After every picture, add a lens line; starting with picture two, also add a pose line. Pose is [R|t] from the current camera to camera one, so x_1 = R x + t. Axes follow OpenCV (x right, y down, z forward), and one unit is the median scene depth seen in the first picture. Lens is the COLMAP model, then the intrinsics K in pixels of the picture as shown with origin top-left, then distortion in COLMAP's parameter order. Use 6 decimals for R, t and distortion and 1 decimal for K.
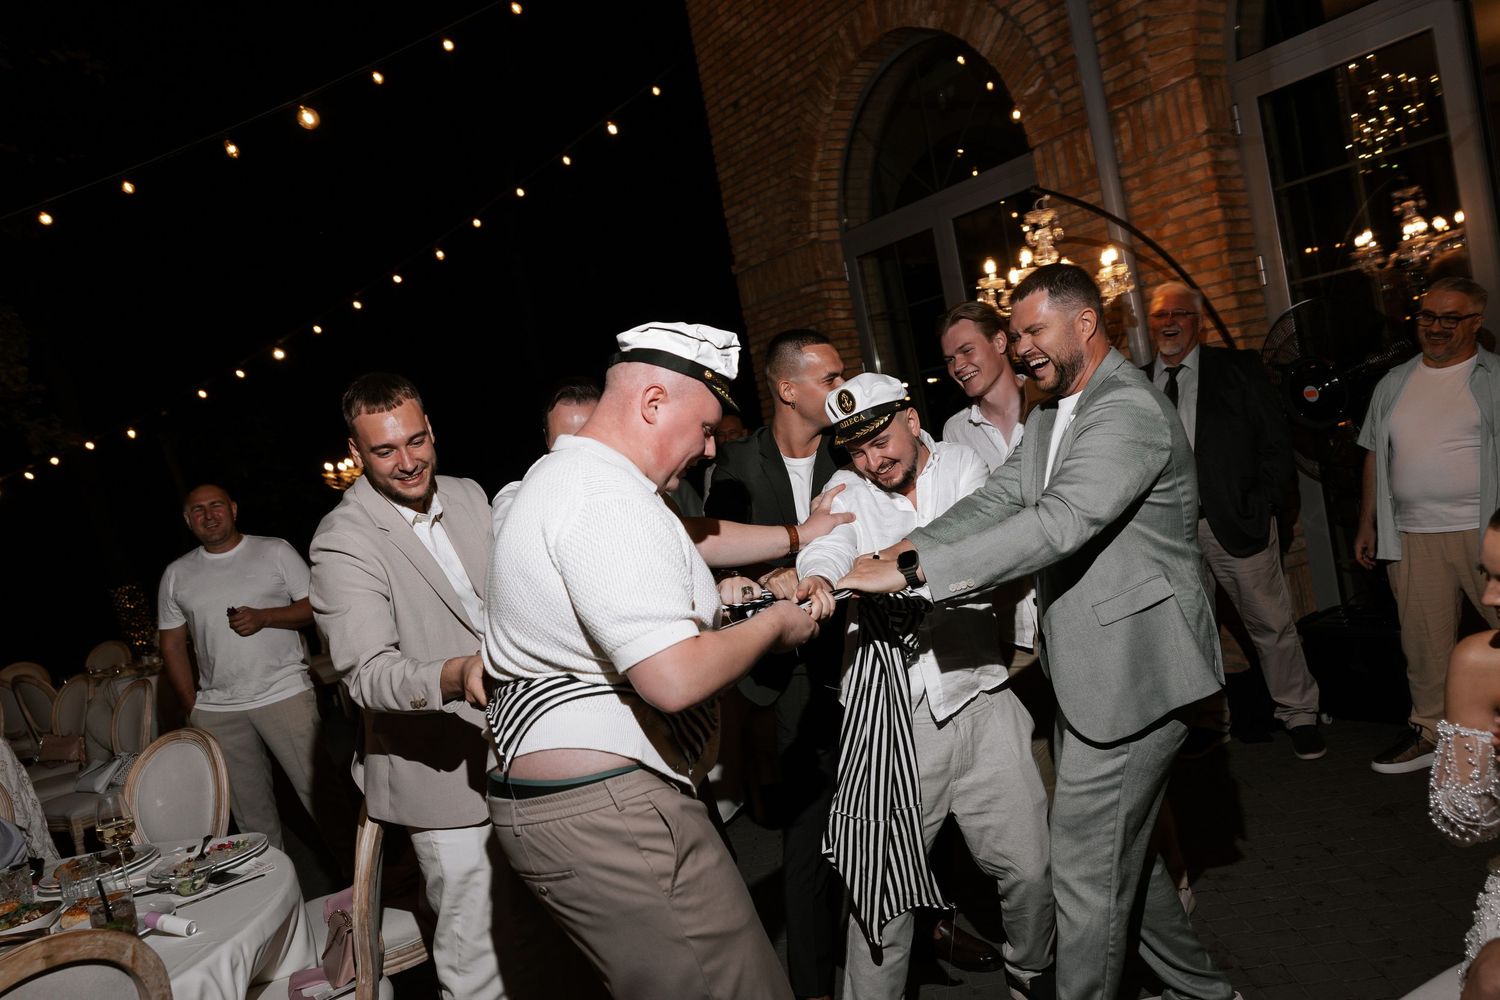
lens RADIAL K [[1168.5, 0, 760.0], [0, 1168.5, 494.1], [0, 0, 1]] dist [0.001282, 0.003824]
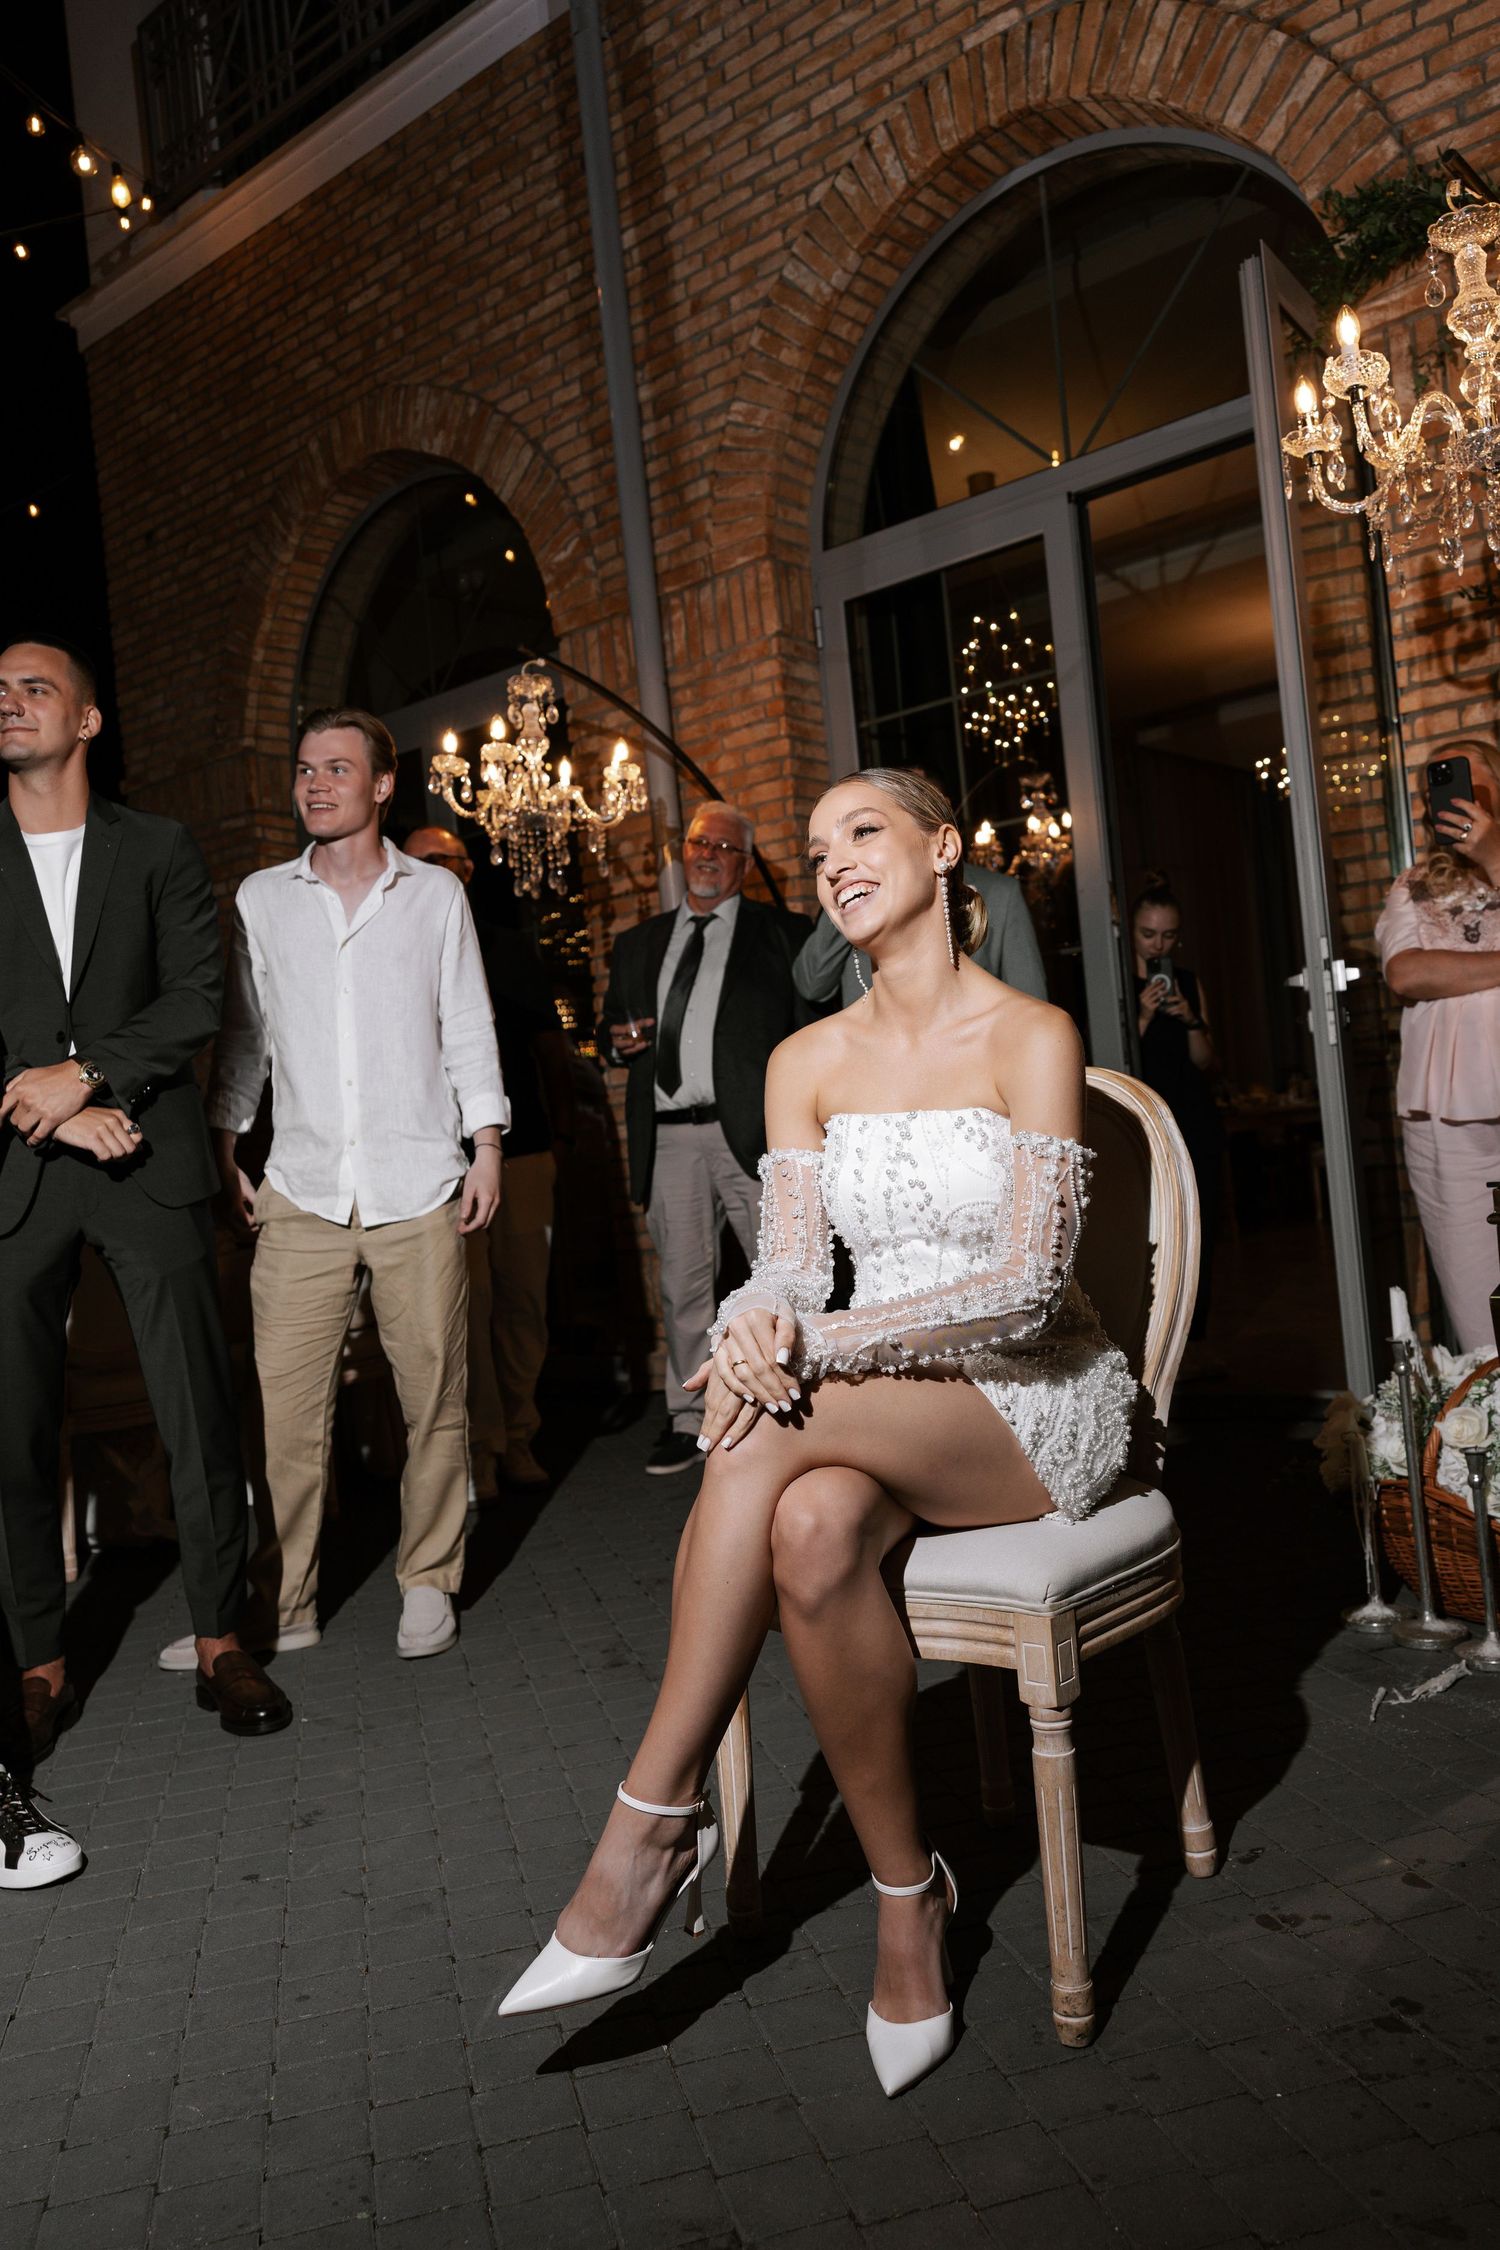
lens RADIAL K [[1752.8, 0, 774.8], [0, 1752.8, 1140.1], [0, 0, 1]] dist [0.001282, 0.003824]
pose [[0.950782, 0.096623, 0.294412, 0.075565], [-0.071066, 0.992809, -0.096329, 0.098359], [-0.301602, 0.070666, 0.950811, -0.022331]]
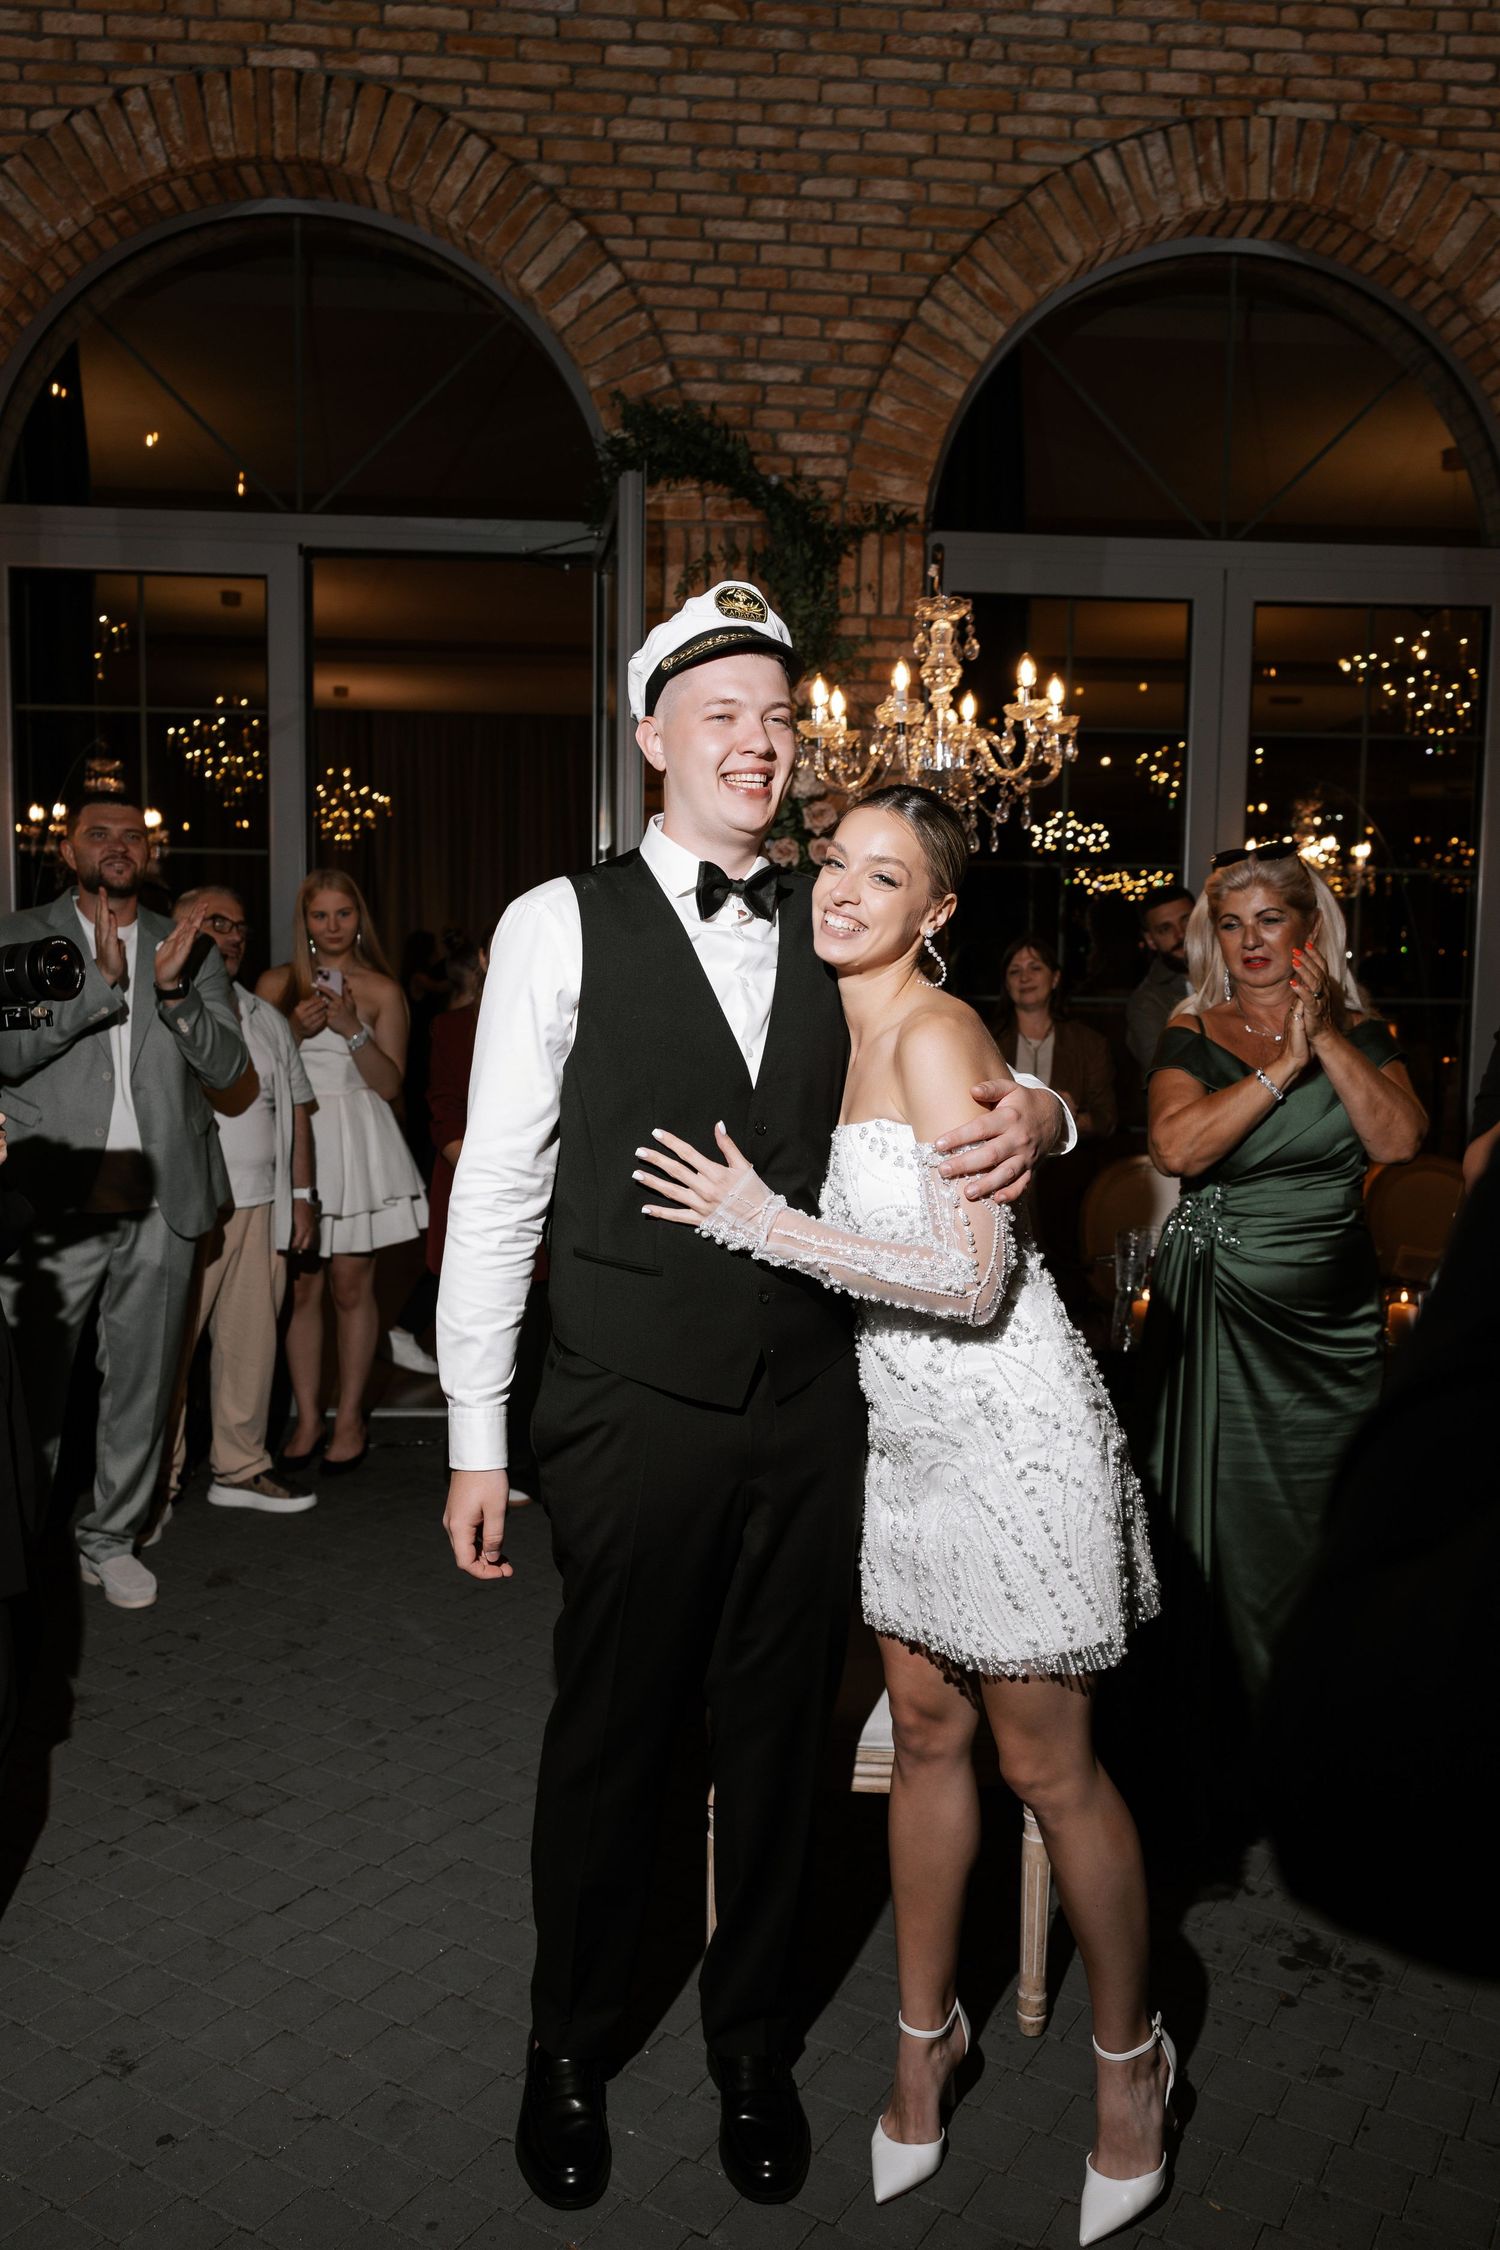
lens RADIAL K [[1752.8, 0, 764.7], [0, 1752.8, 1117.7], [0, 0, 1]] dist [0.001282, 0.003824]
pose [[0.470074, 0.124783, 0.873762, -0.188548], [-0.068639, 0.992126, -0.104760, 0.046406], [-0.879954, -0.010730, 0.474938, 0.112937]]
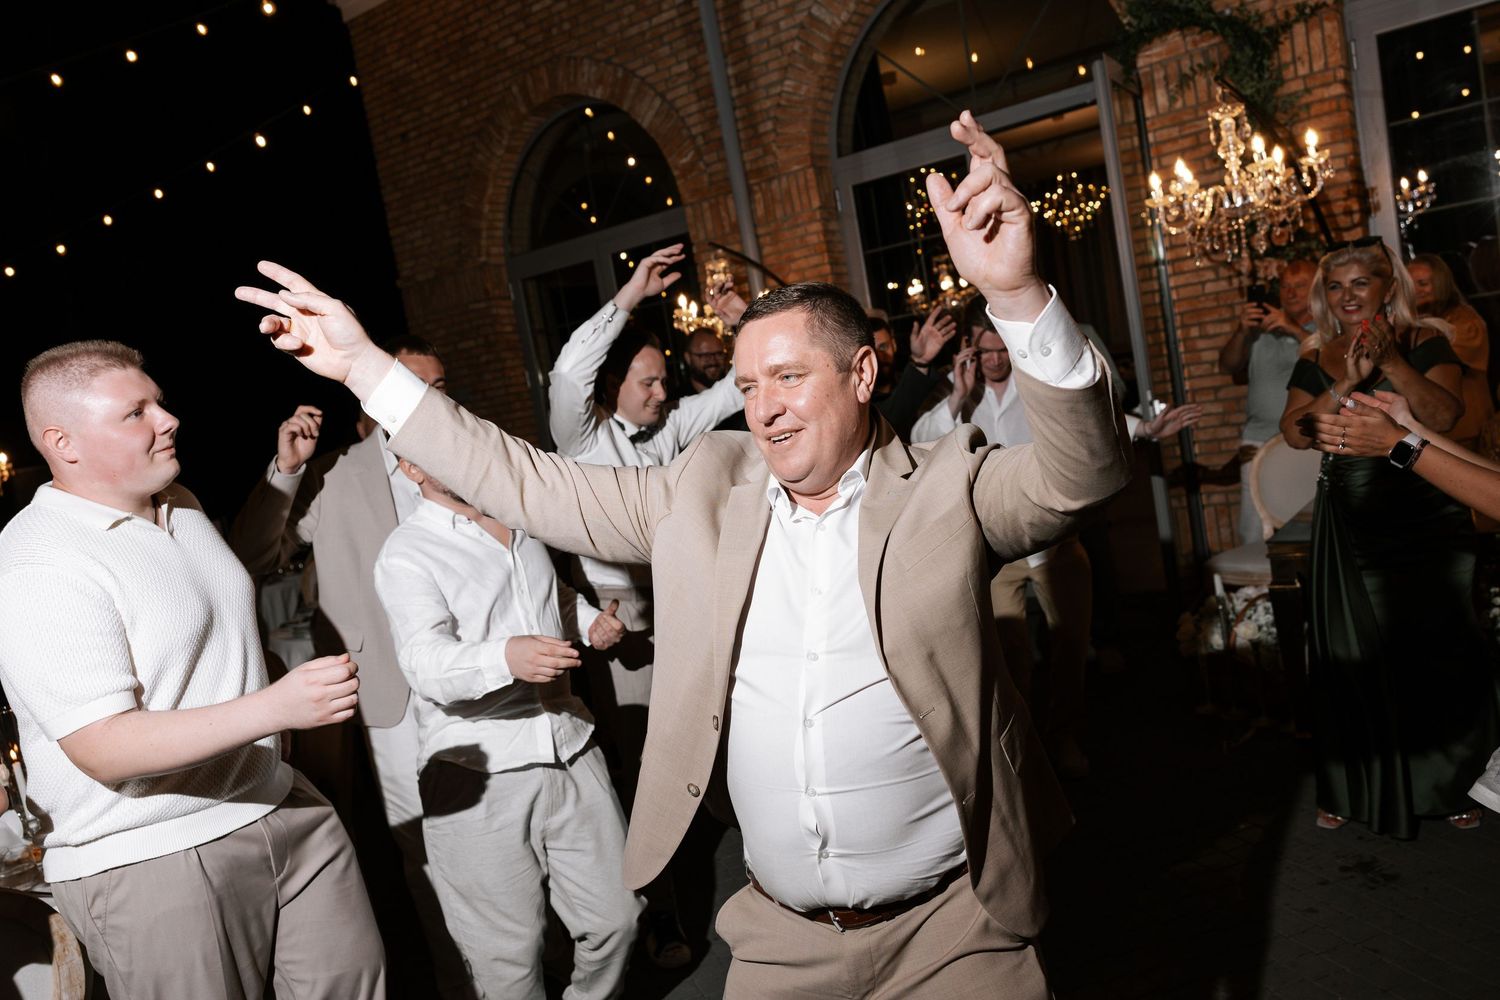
lens RADIAL K [[1168.5, 0, 754.7], [0, 1168.5, 493.5], [0, 0, 1]] dist [0.001282, 0.003824]
pose [[0.928832, -0.012650, 0.370286, -0.171925], [0.017110, 0.999815, -0.008764, 0.029505], [-0.370106, 0.014476, 0.928877, -0.203303]]
